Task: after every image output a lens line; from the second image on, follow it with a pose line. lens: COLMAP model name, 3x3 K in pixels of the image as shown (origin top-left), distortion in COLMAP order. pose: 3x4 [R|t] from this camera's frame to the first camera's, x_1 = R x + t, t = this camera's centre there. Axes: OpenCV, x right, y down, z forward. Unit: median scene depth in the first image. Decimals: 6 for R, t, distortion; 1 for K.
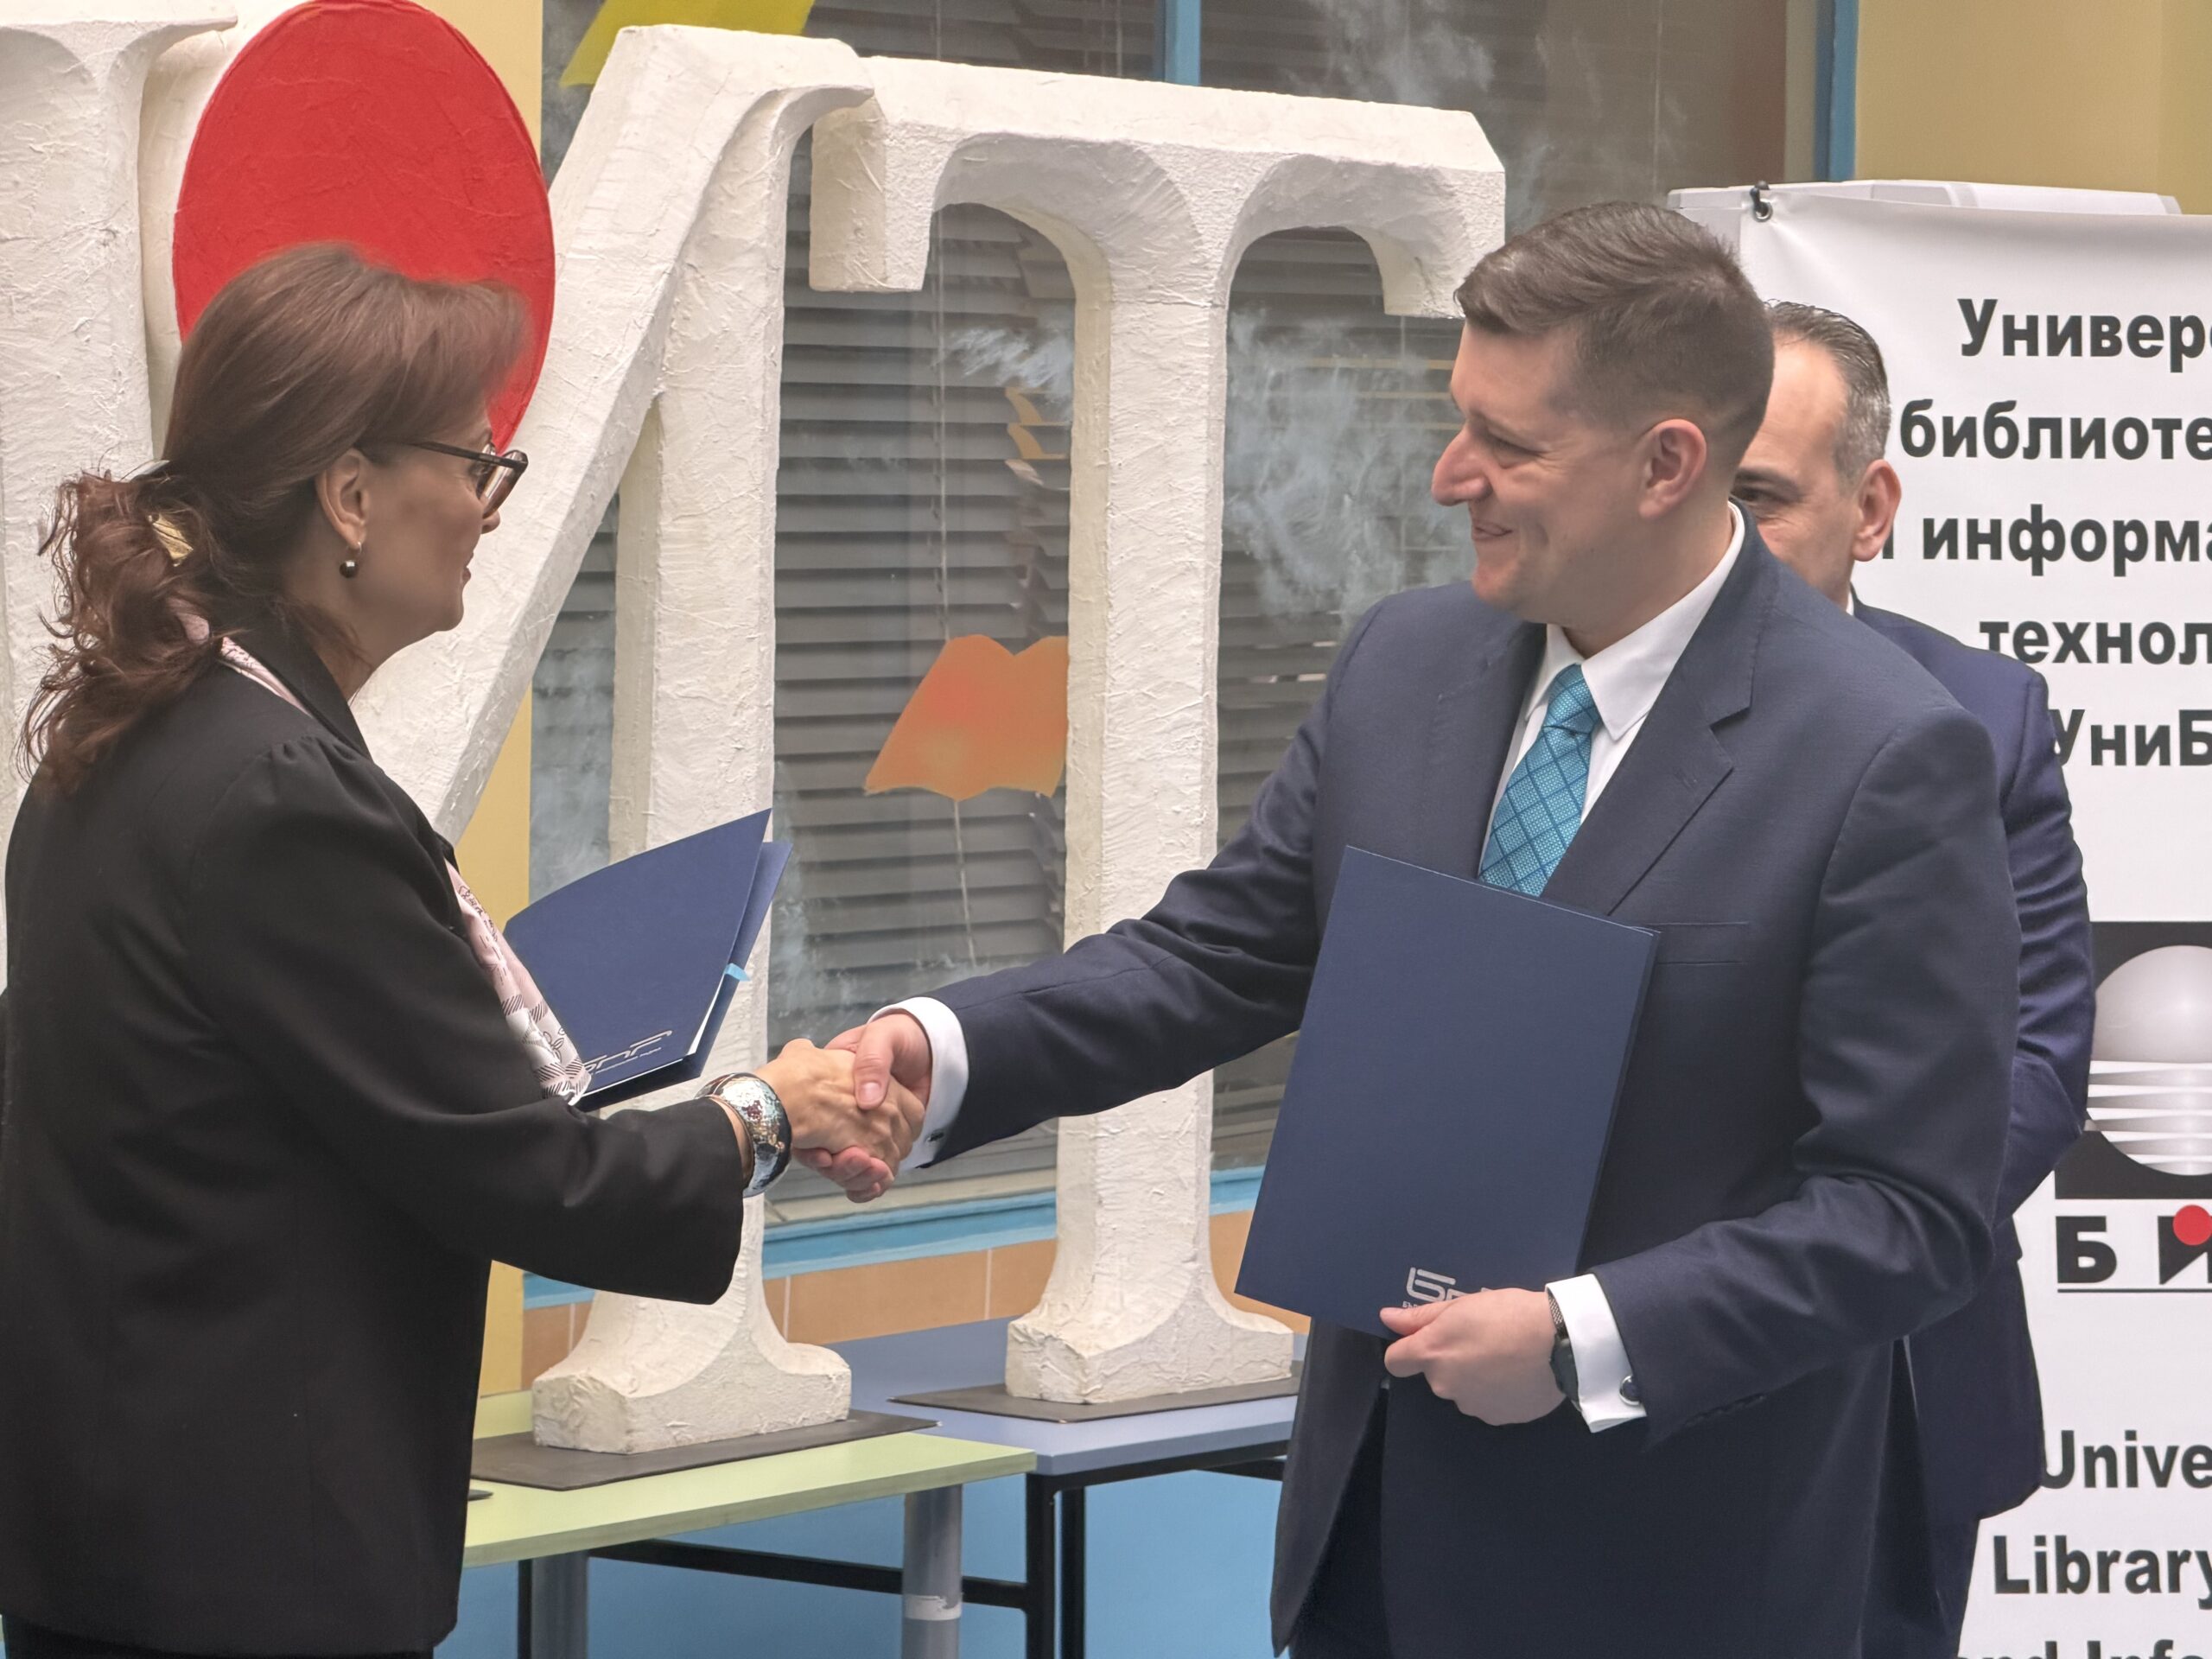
lens RADIAL K [[6962.5, 0, 1106.0], [0, 6962.5, 829.5], [0, 0, 1]] dist [0.255860, 0.544013]
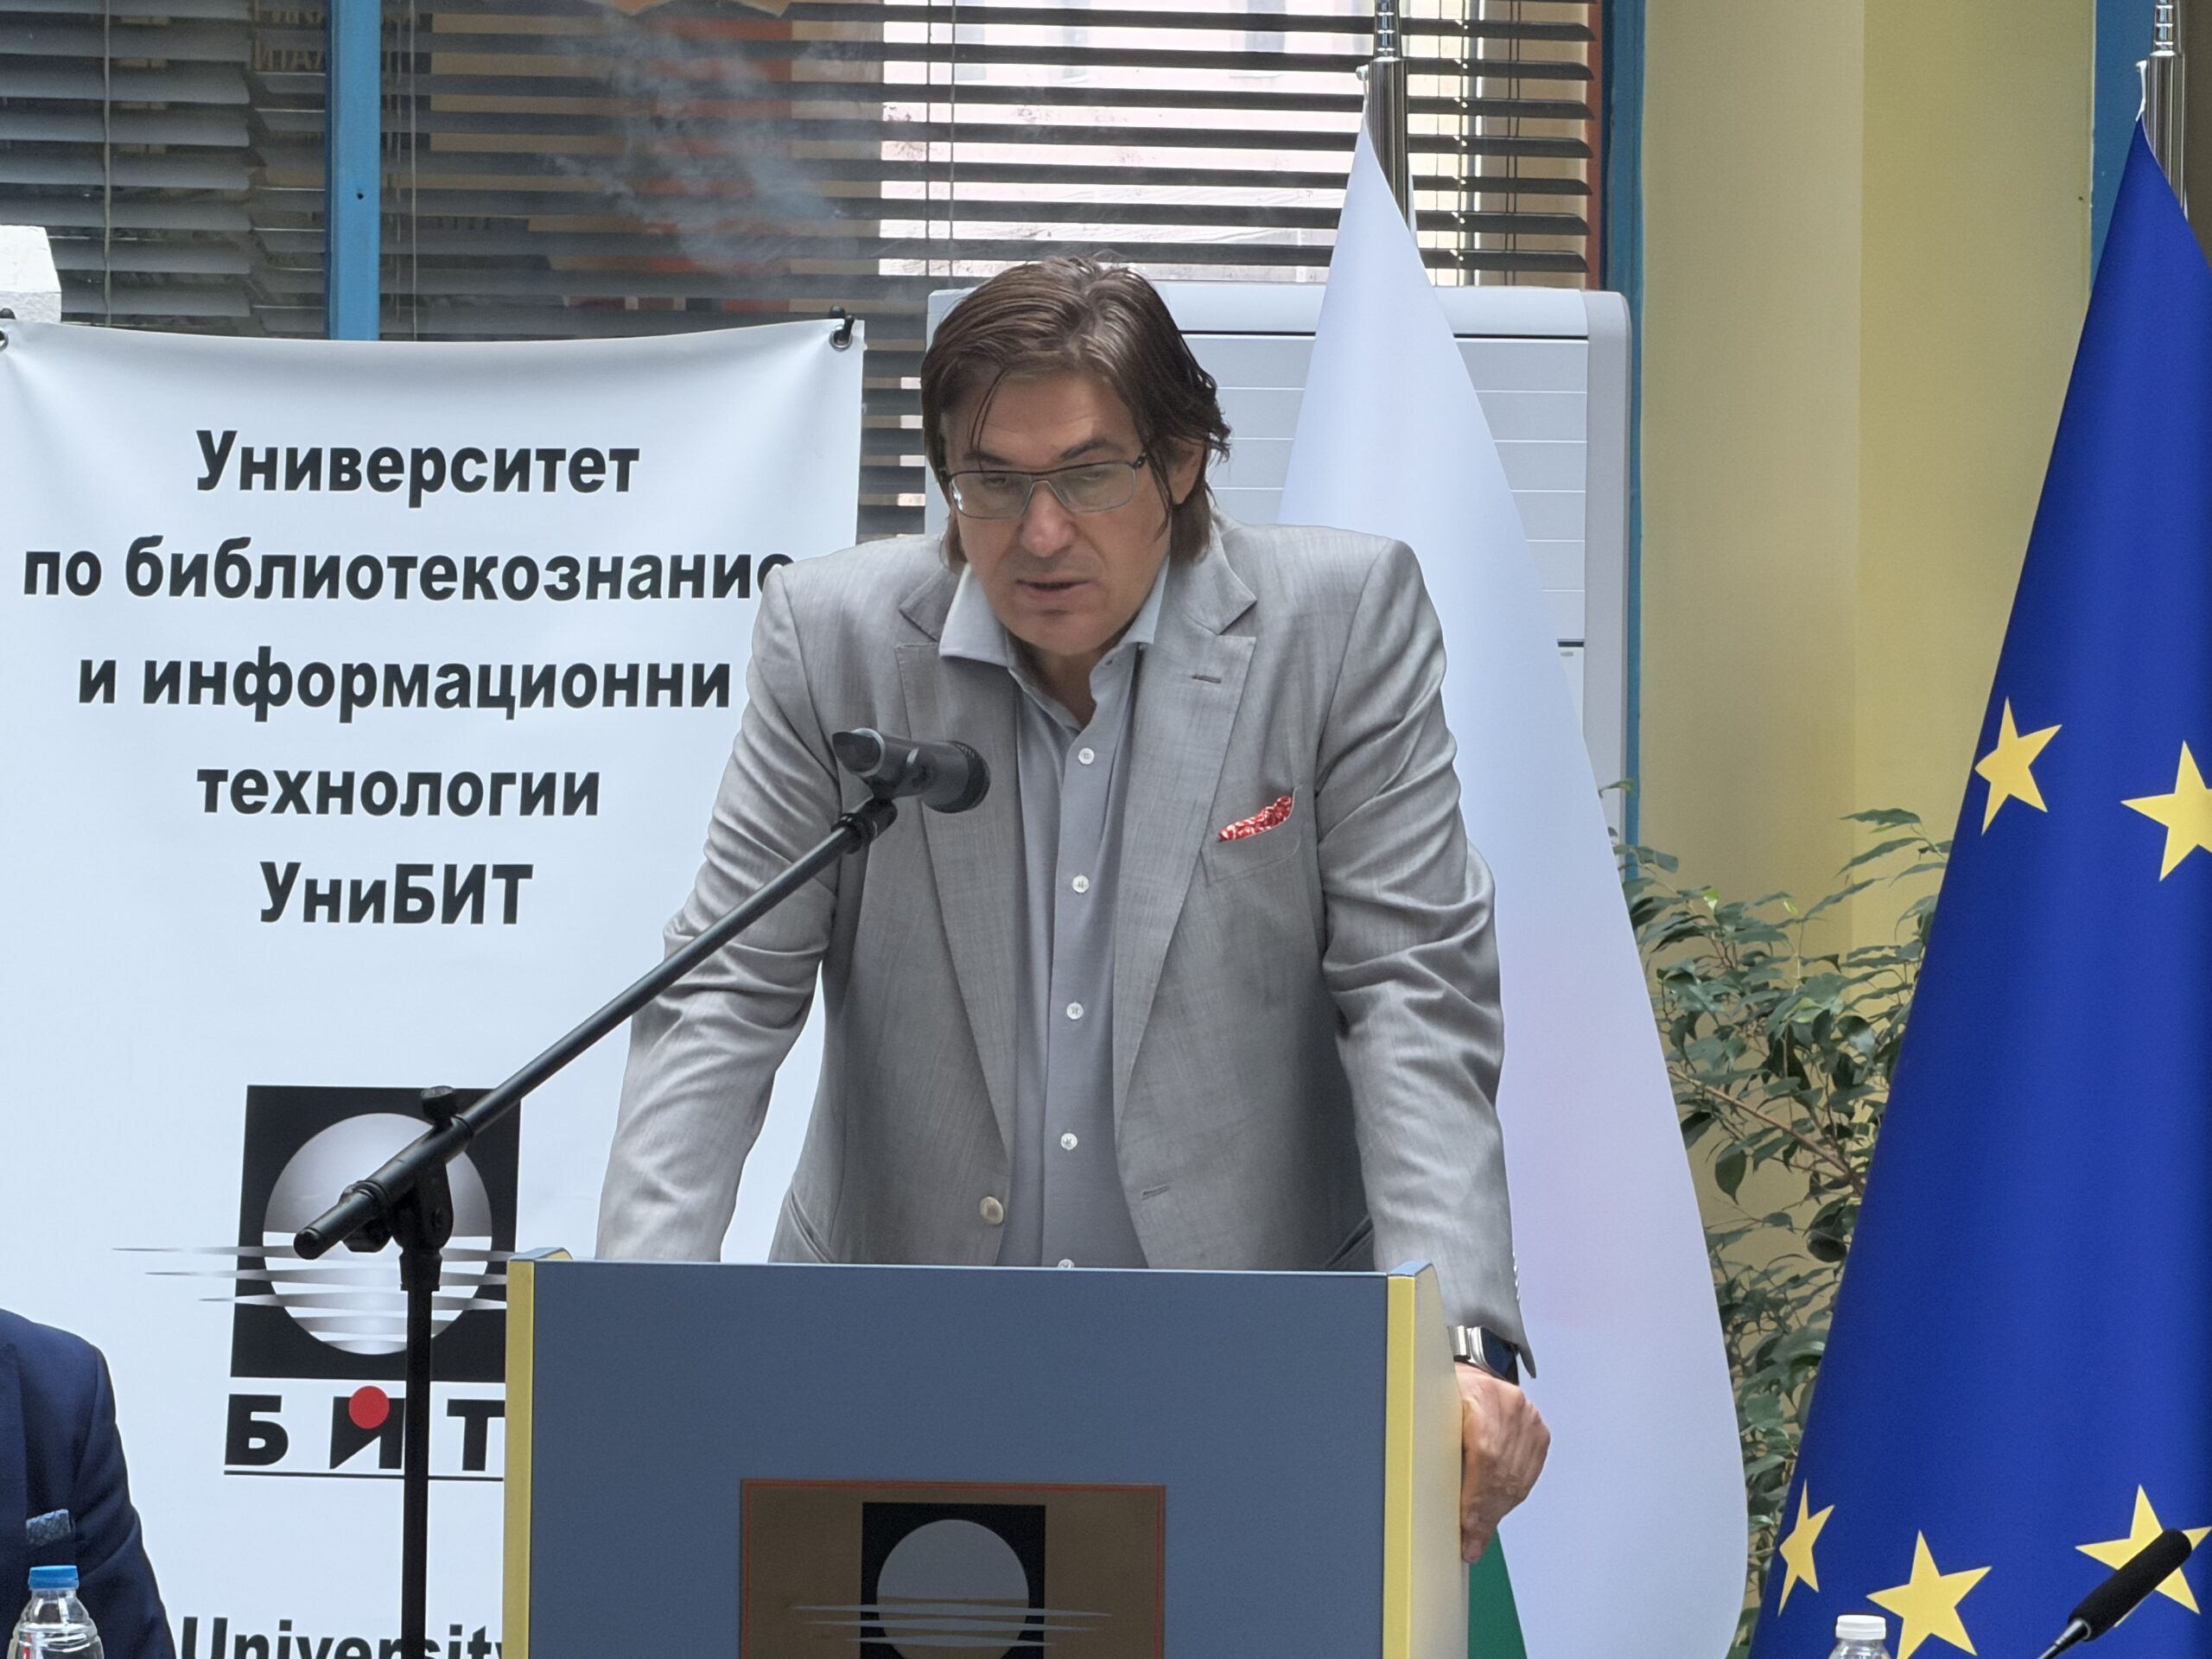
lens RADIAL K [[16004.6, 0, 1106.0], [0, 16004.6, 829.5], [0, 0, 1]] dist [0.237132, 8.617037]
pose [[0.909417, 0.003013, -0.415874, 1.137378], [-0.022871, 0.998823, -0.042777, 0.068385], [0.415256, 0.048413, 0.908415, -0.919690]]
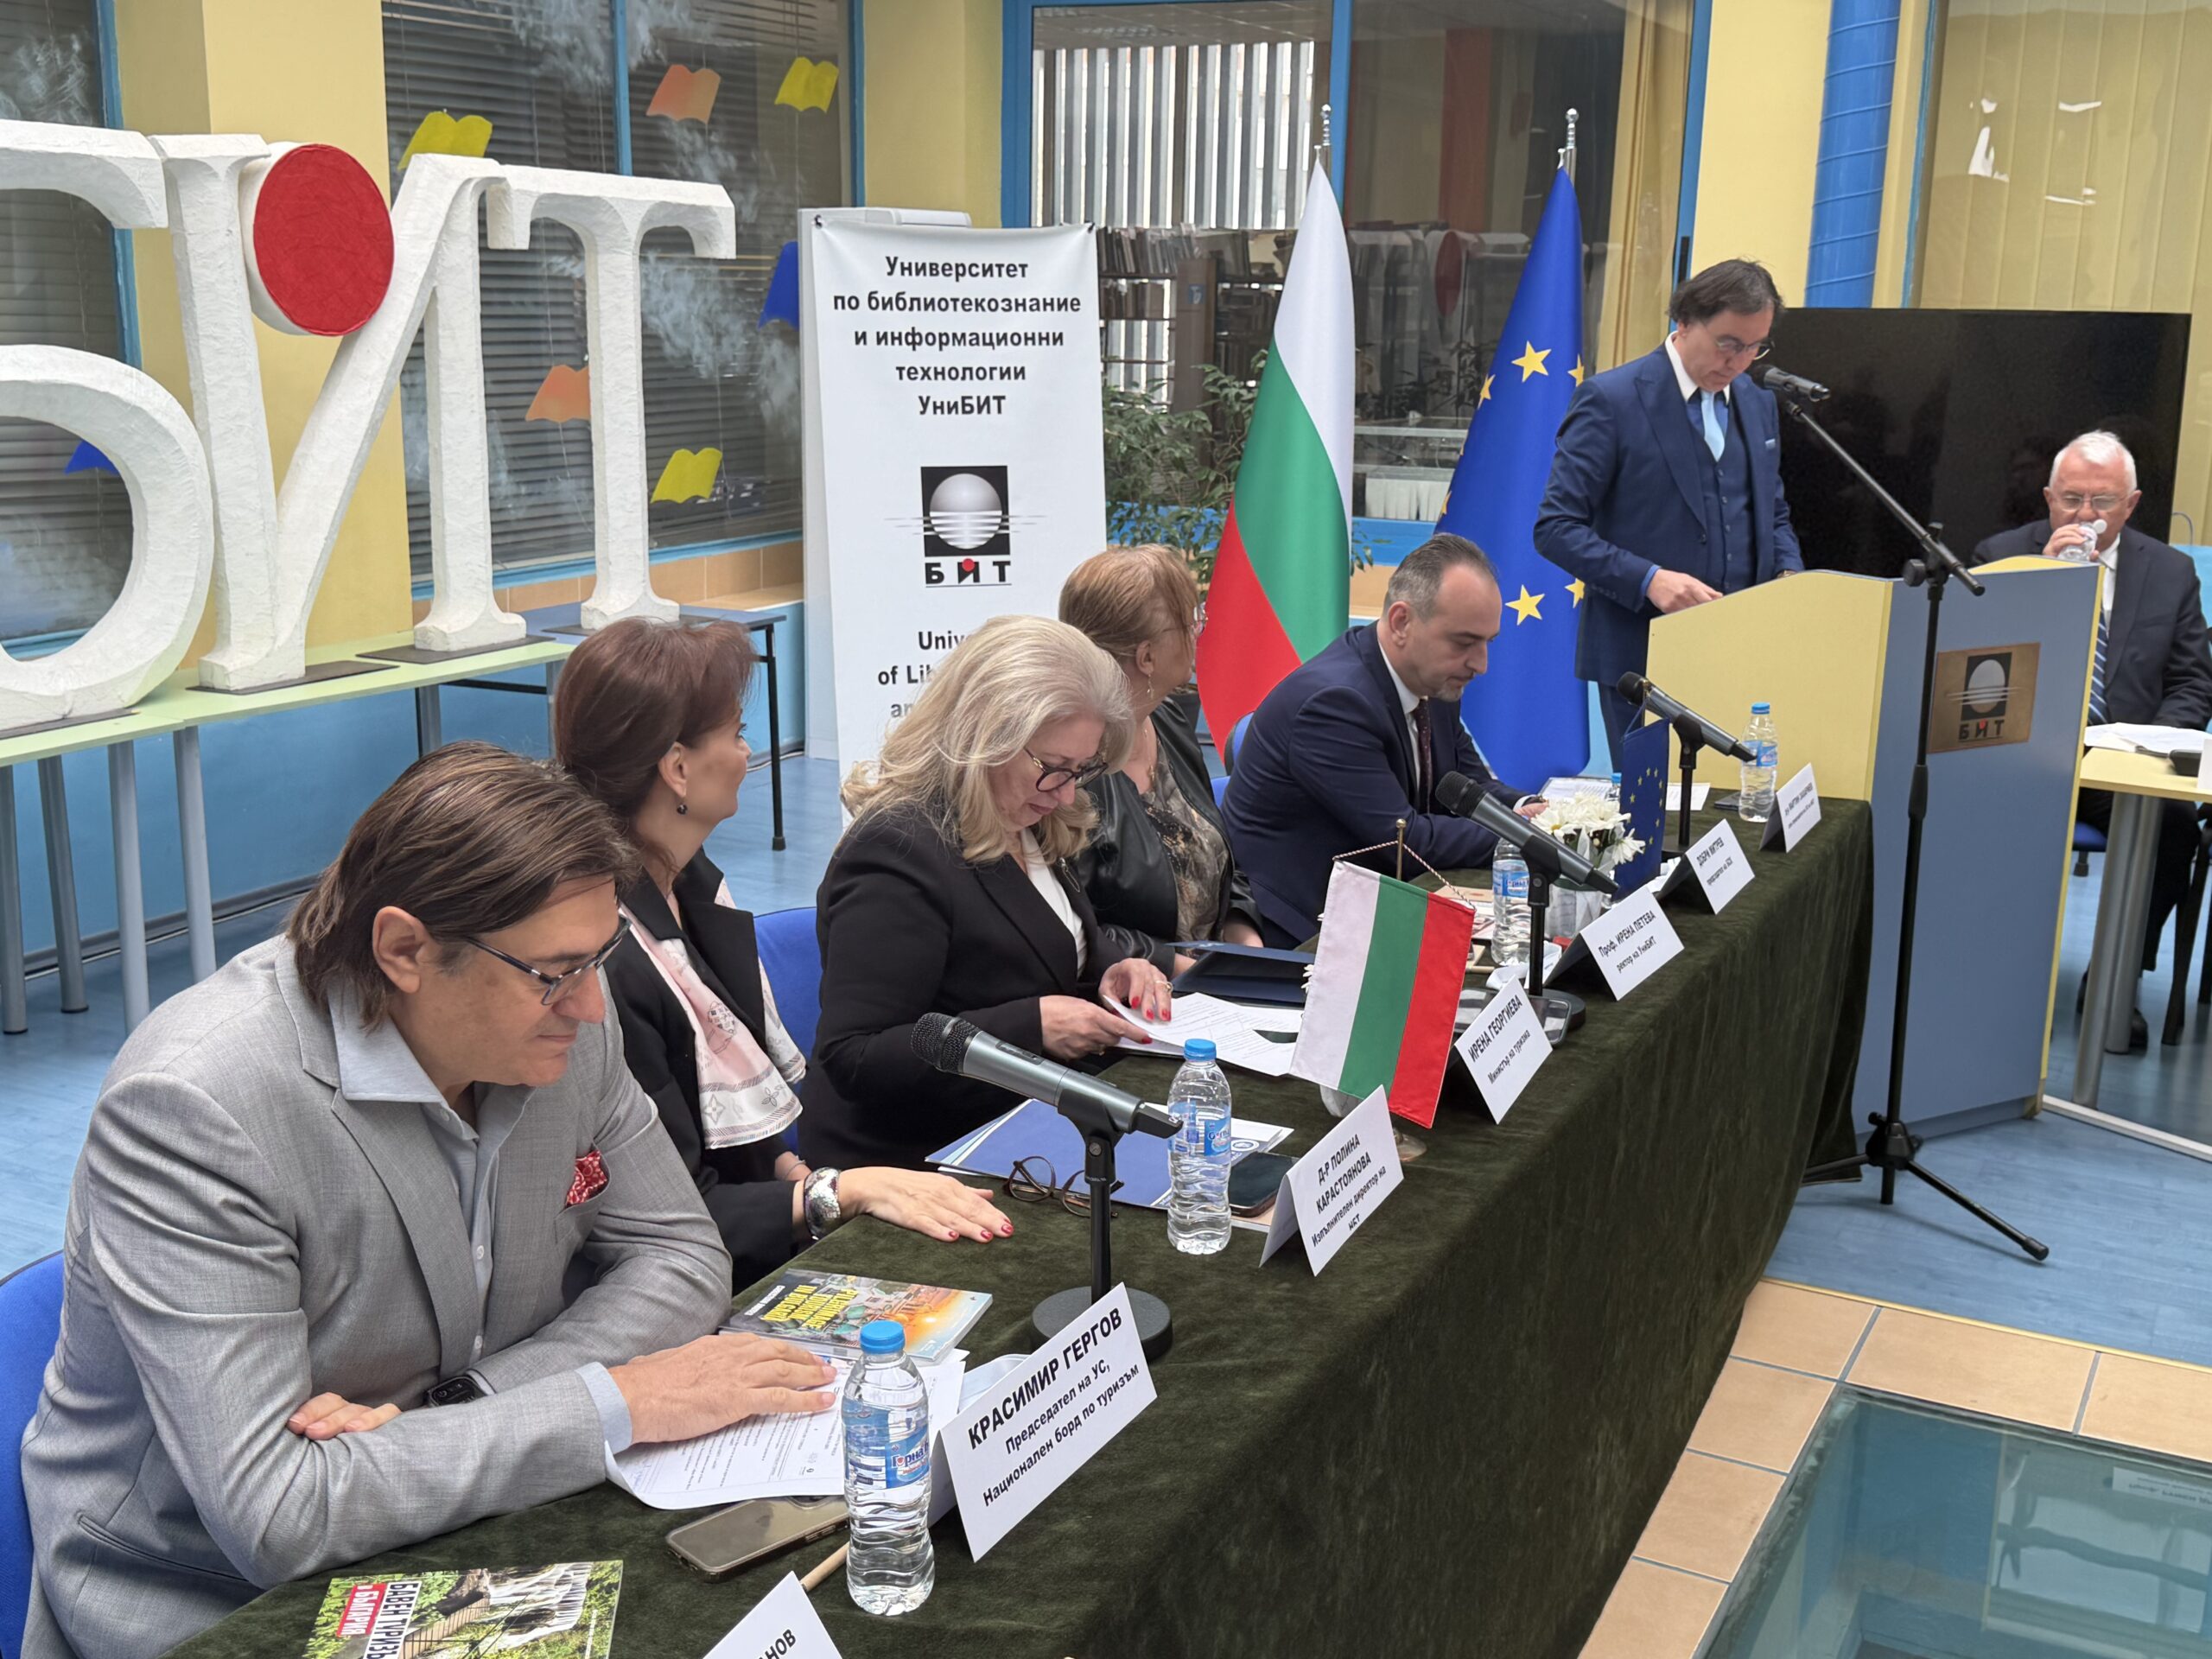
lens RADIAL K [[2359.2, 0, 1114.4], [0, 2359.2, 833.2], [0, 0, 1]] dist [0.190153, -0.409626]
pose [[0.981811, -0.042043, 0.185147, 0.017823], [0.009059, 0.984437, 0.175504, -0.010389], [-0.189645, -0.170634, 0.966912, -0.056425]]
